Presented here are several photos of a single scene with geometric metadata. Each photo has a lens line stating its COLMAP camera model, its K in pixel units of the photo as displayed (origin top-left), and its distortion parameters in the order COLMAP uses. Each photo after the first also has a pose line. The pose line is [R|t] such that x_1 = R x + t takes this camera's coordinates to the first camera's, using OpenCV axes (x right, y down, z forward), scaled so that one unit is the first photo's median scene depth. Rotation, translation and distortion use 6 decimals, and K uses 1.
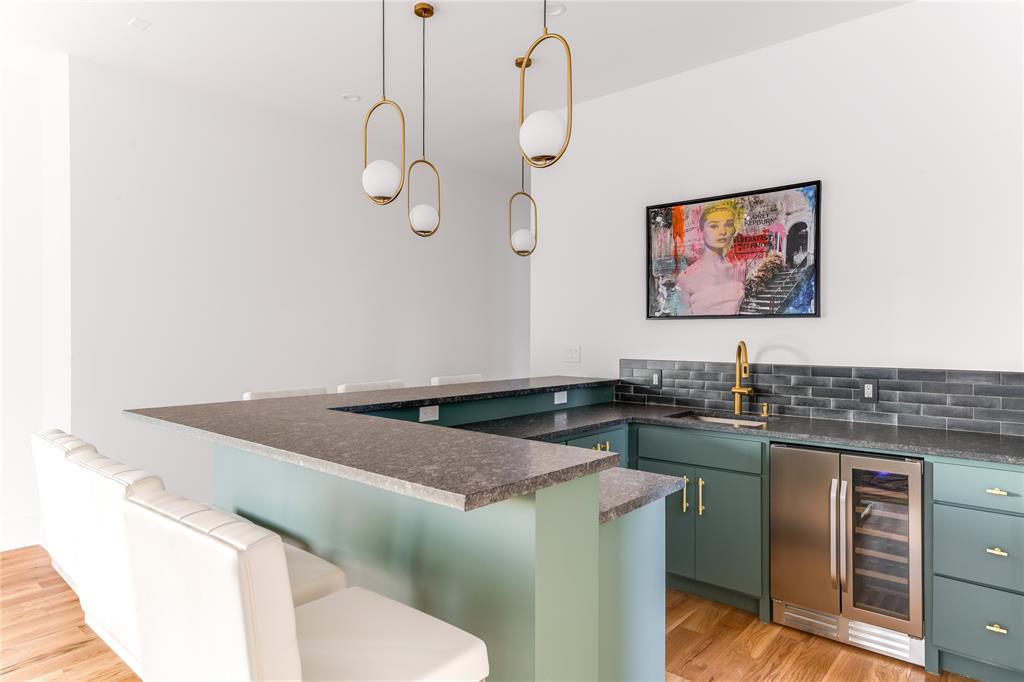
lens RADIAL K [[607.4, 0, 513.2], [0, 607.4, 336.0], [0, 0, 1]] dist [0.005732, 0.002721]
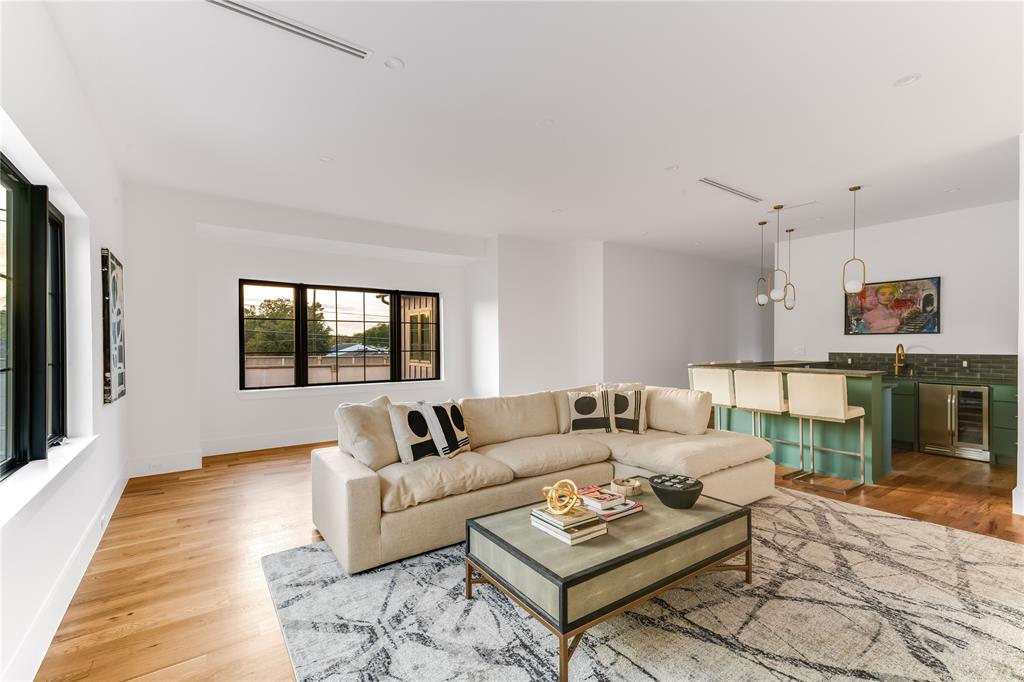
lens RADIAL K [[450.0, 0, 509.4], [0, 450.0, 347.0], [0, 0, 1]] dist [0.000561, -0.000568]
pose [[0.965381, -0.002977, -0.260825, -0.649059], [0.002539, 0.999995, -0.002015, 0.020694], [0.260830, 0.001283, 0.965384, -1.115360]]
